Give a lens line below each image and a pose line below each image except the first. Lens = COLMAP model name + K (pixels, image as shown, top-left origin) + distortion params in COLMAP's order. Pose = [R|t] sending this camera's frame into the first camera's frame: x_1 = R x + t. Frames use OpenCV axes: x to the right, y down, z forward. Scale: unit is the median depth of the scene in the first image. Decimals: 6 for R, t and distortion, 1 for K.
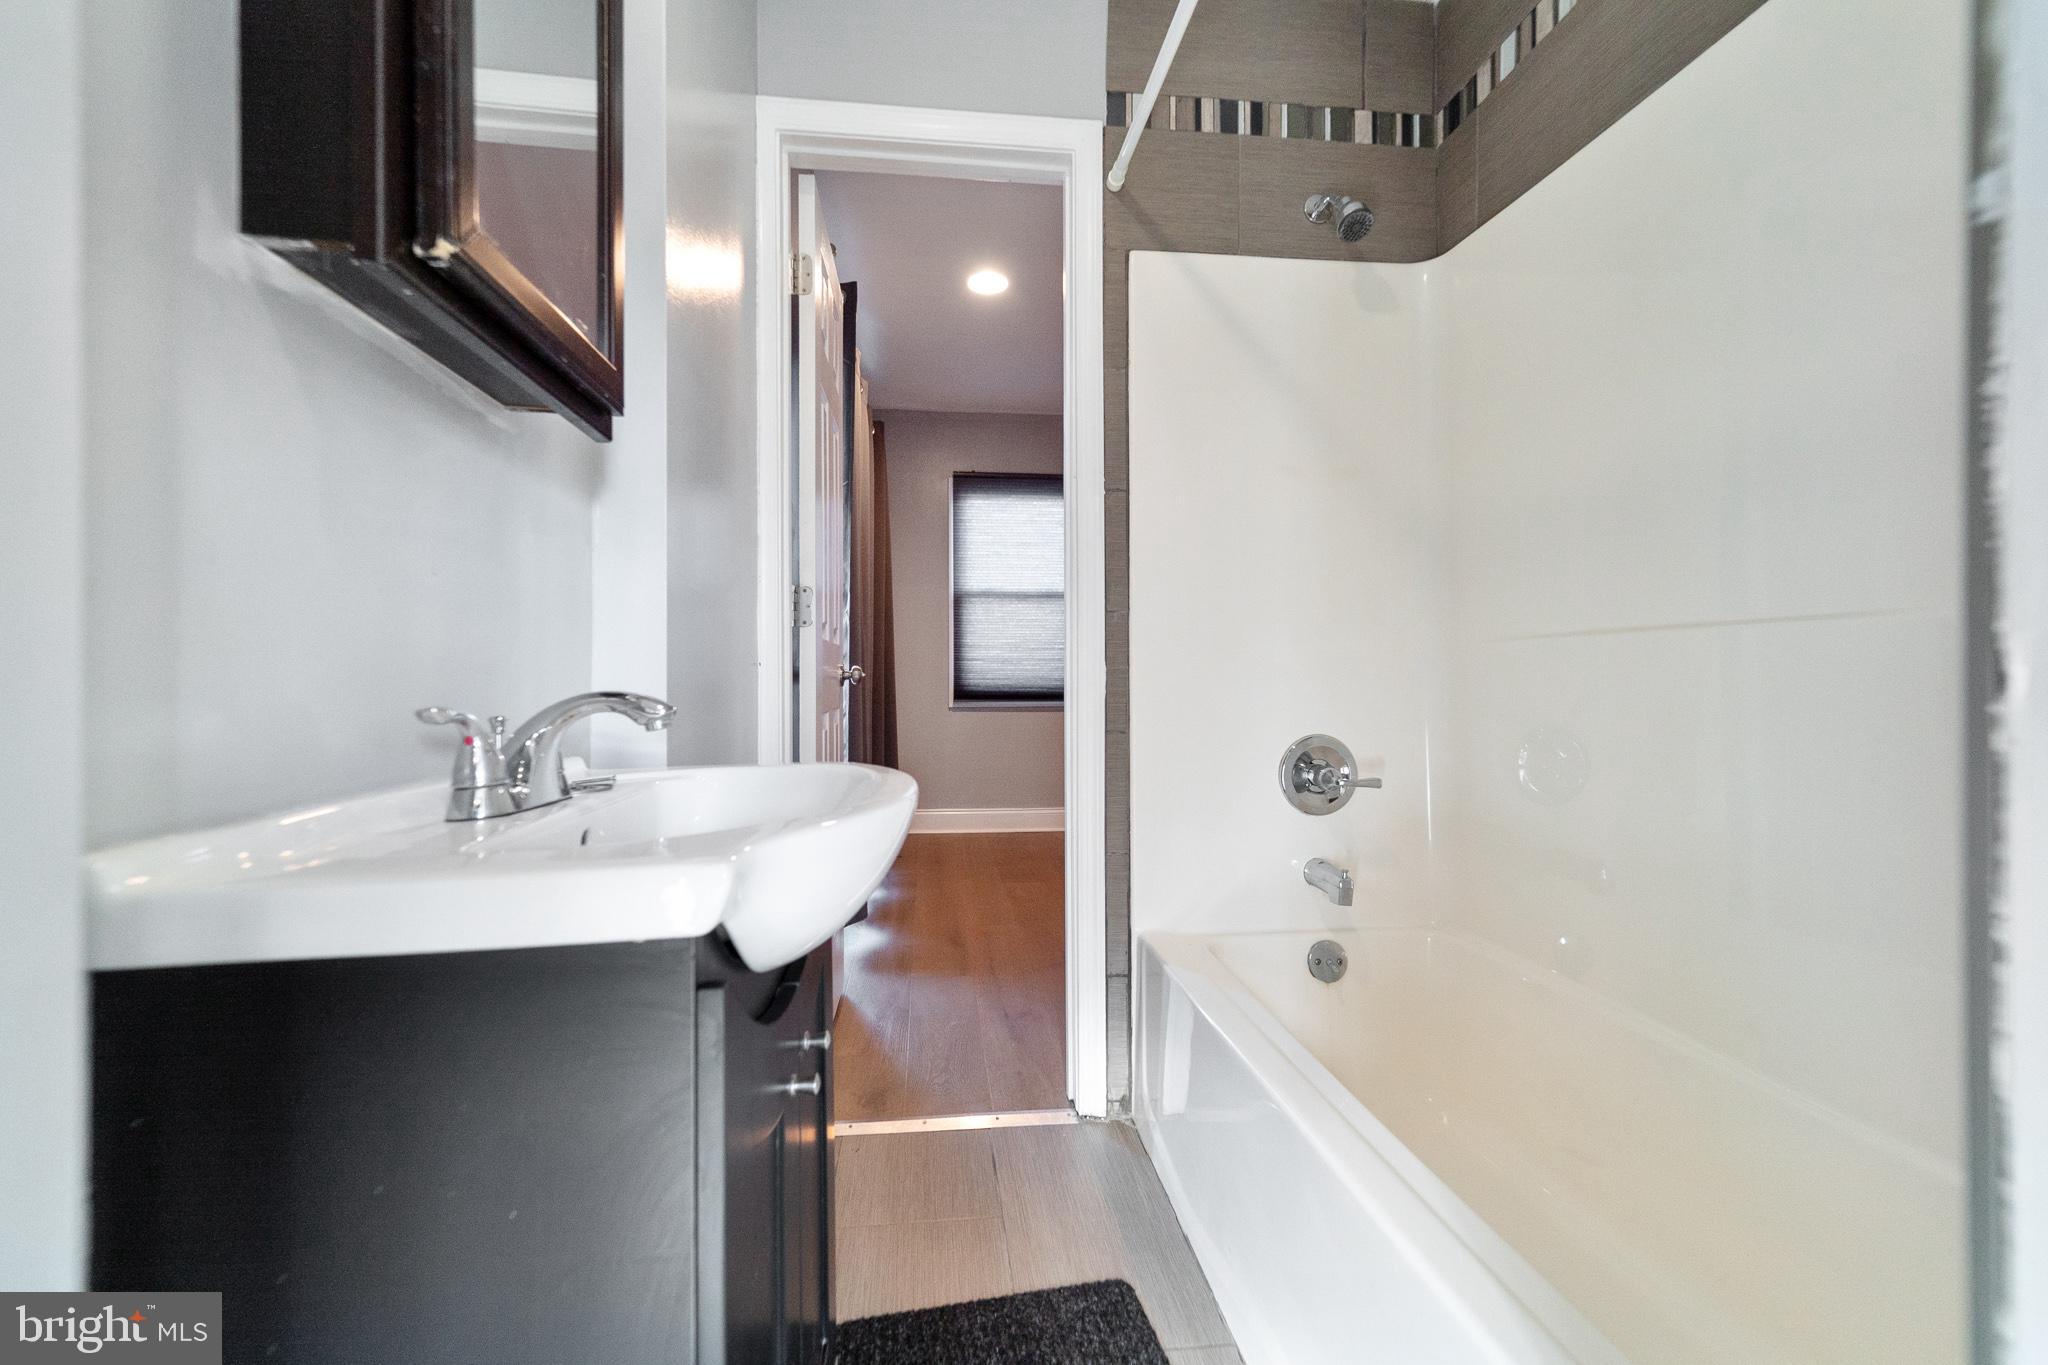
lens RADIAL K [[849.9, 0, 1021.8], [0, 849.9, 684.9], [0, 0, 1]] dist [0.000051, 0.000137]
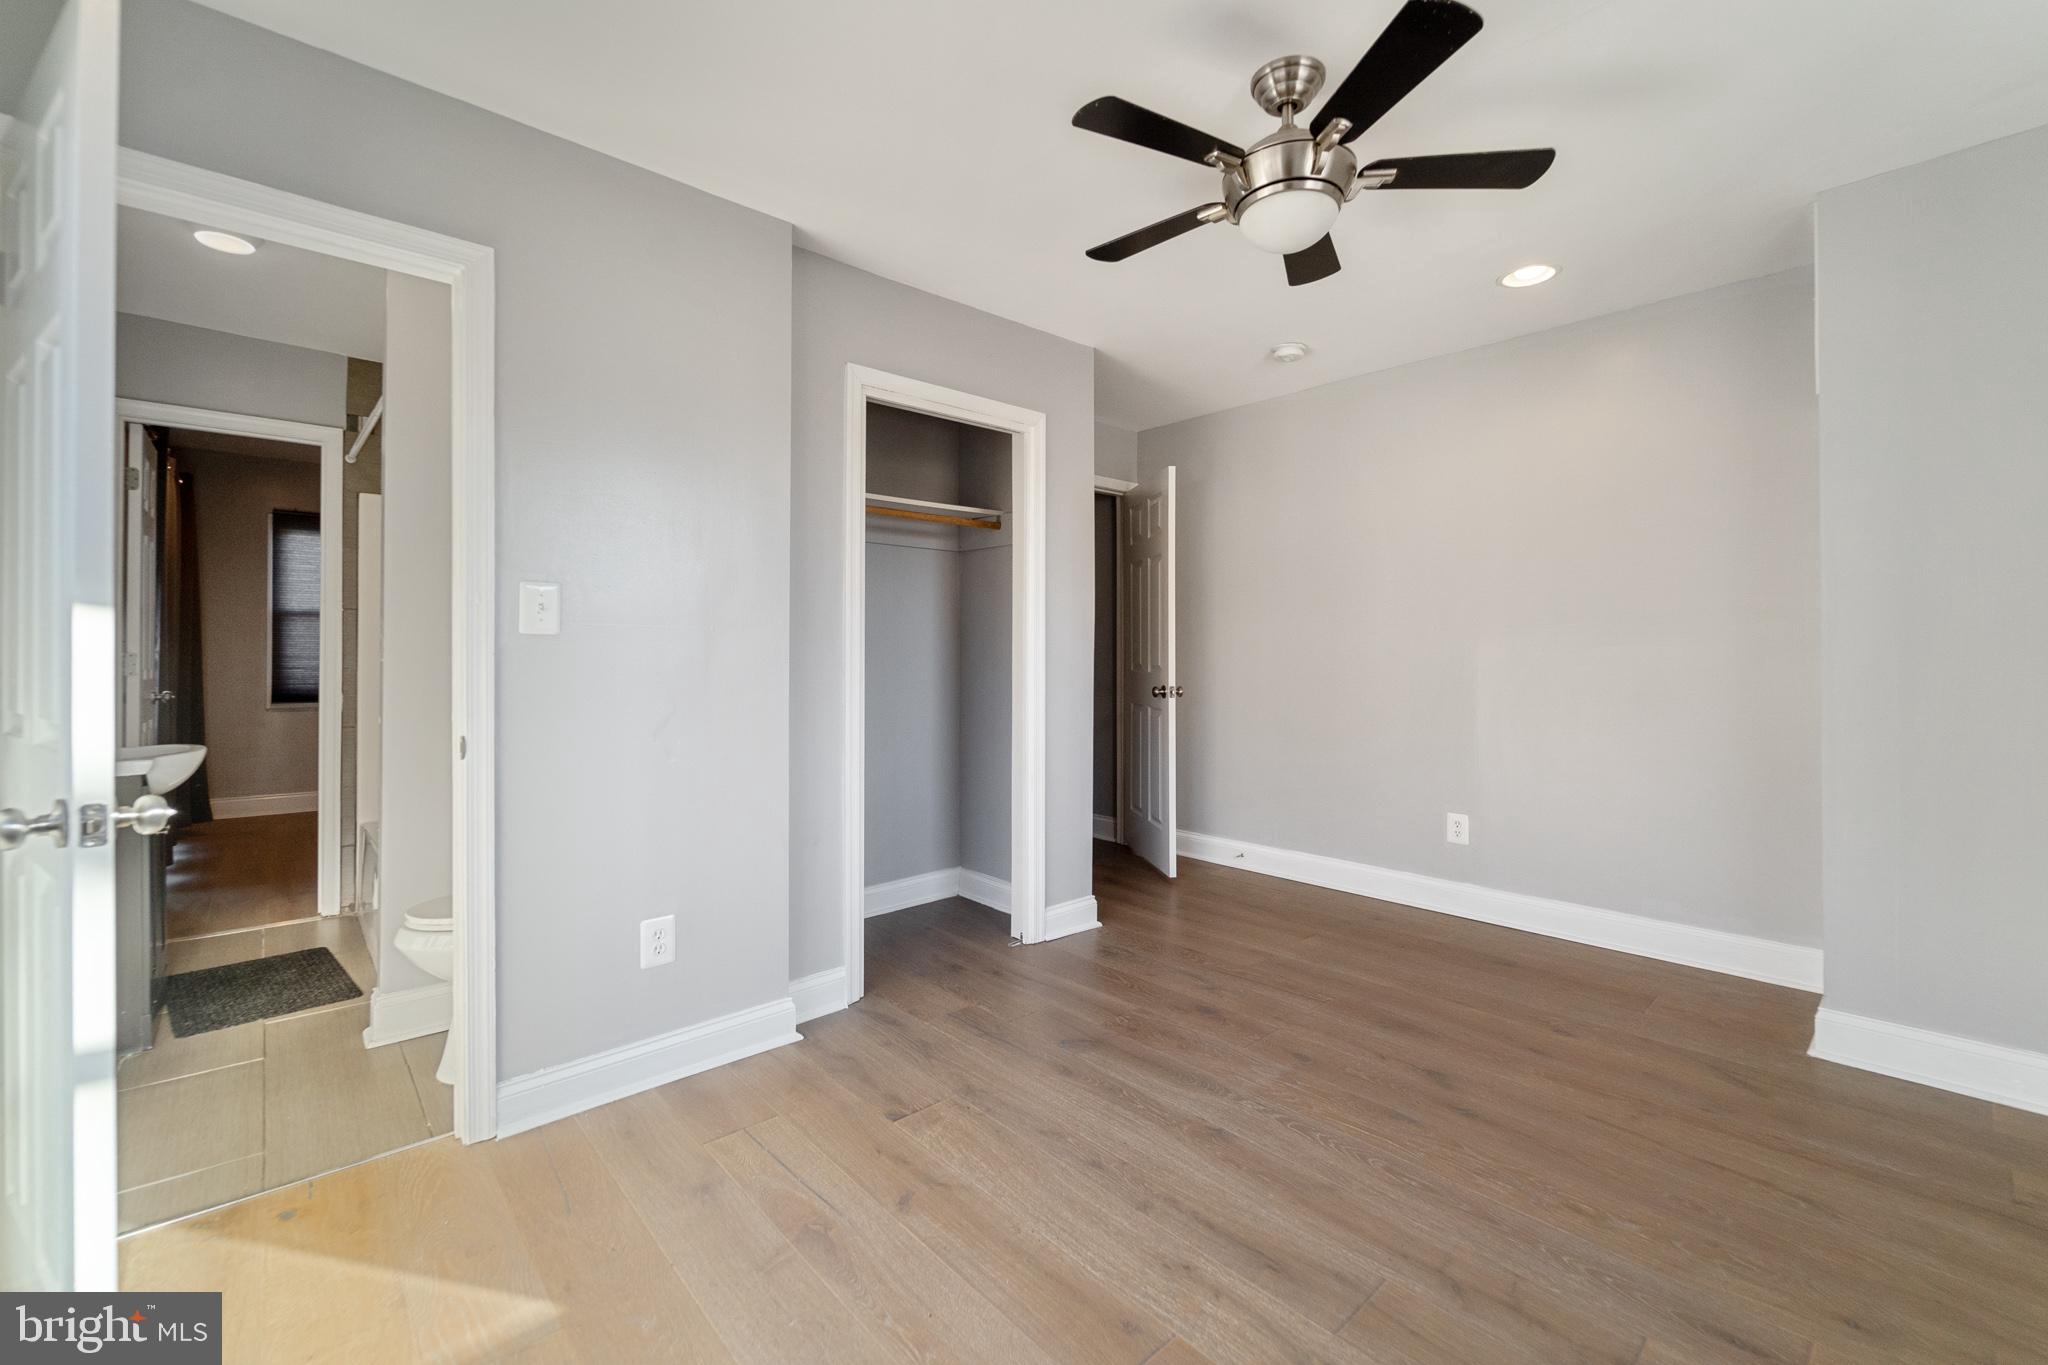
lens RADIAL K [[849.9, 0, 1035.3], [0, 849.9, 661.4], [0, 0, 1]] dist [0.000051, 0.000137]
pose [[0.812247, 0.010049, 0.583228, 0.259081], [-0.003265, 0.999914, -0.012682, -0.079174], [-0.583305, 0.008397, 0.812210, -1.625035]]
